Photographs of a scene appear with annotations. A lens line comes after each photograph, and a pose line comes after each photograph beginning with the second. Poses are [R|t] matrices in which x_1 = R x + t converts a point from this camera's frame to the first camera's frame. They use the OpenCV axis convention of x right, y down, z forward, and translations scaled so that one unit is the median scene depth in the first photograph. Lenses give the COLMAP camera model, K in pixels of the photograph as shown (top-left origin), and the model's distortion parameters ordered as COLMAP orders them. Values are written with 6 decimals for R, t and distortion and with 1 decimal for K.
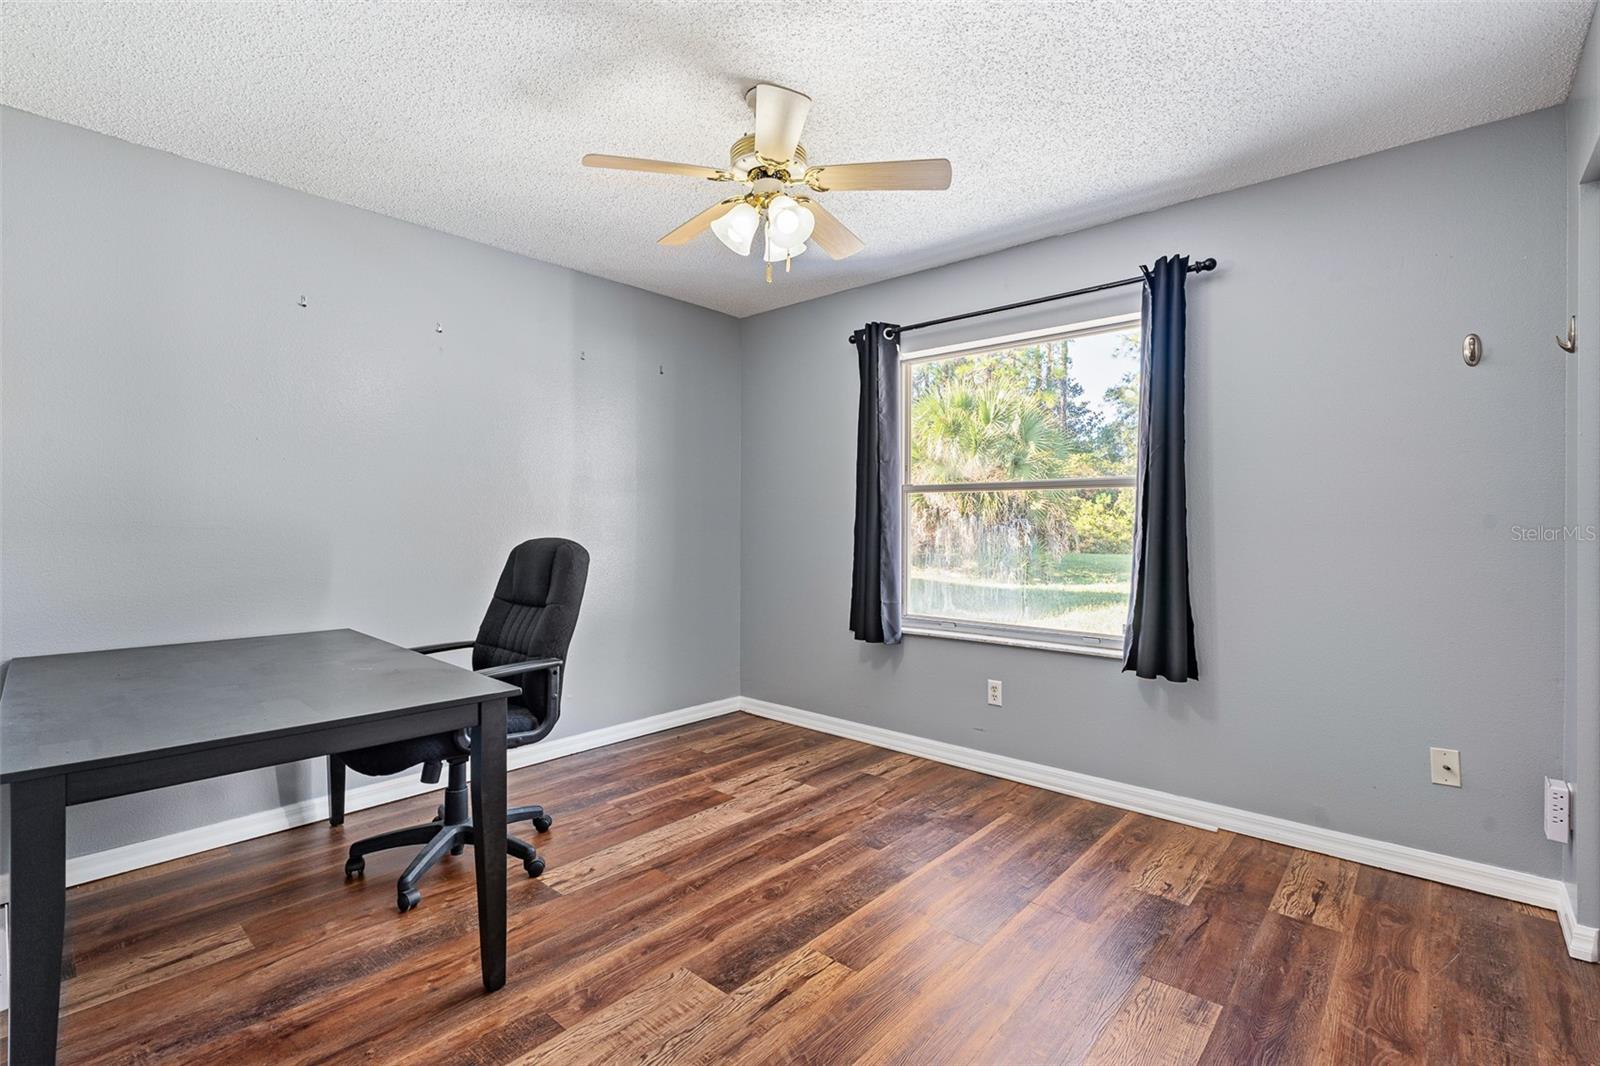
lens RADIAL K [[735.2, 0, 800.0], [0, 735.2, 533.0], [0, 0, 1]] dist [-0.001401, 0.000079]
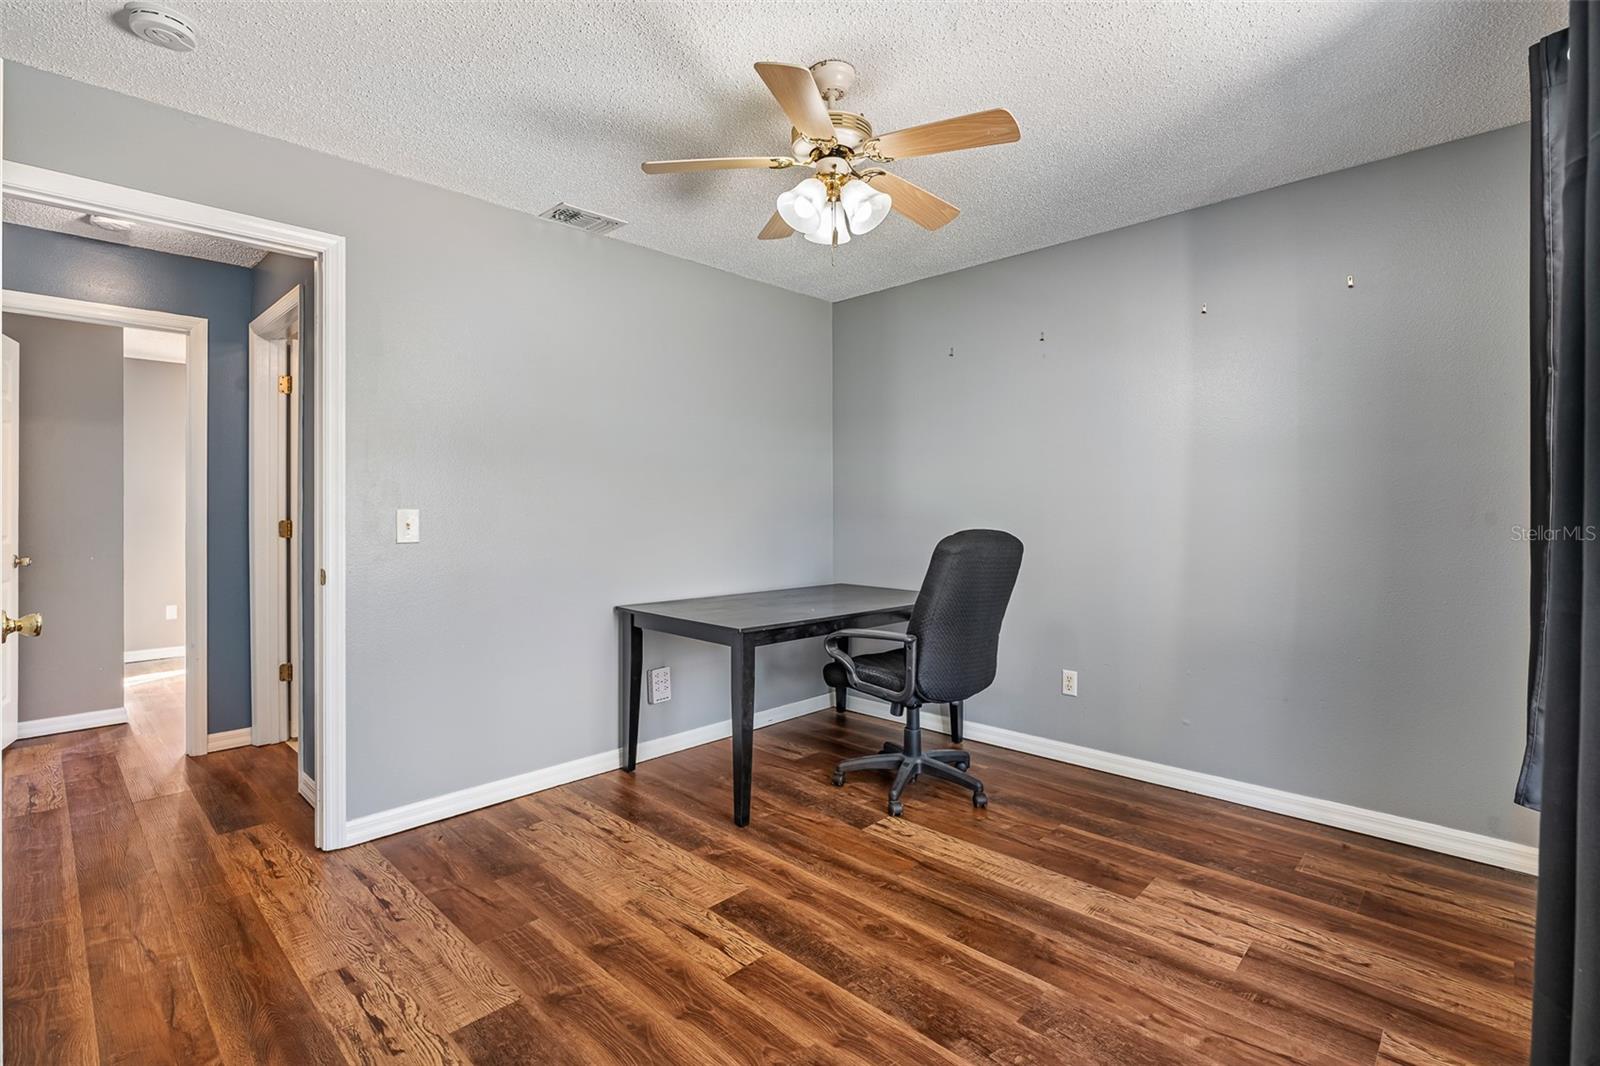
lens RADIAL K [[748.3, 0, 803.4], [0, 748.3, 572.4], [0, 0, 1]] dist [-0.001118, 0.000314]
pose [[-0.051155, 0.080801, -0.995417, 0.810697], [-0.009112, 0.996642, 0.081369, -0.016941], [0.998649, 0.013233, -0.050247, 0.916801]]
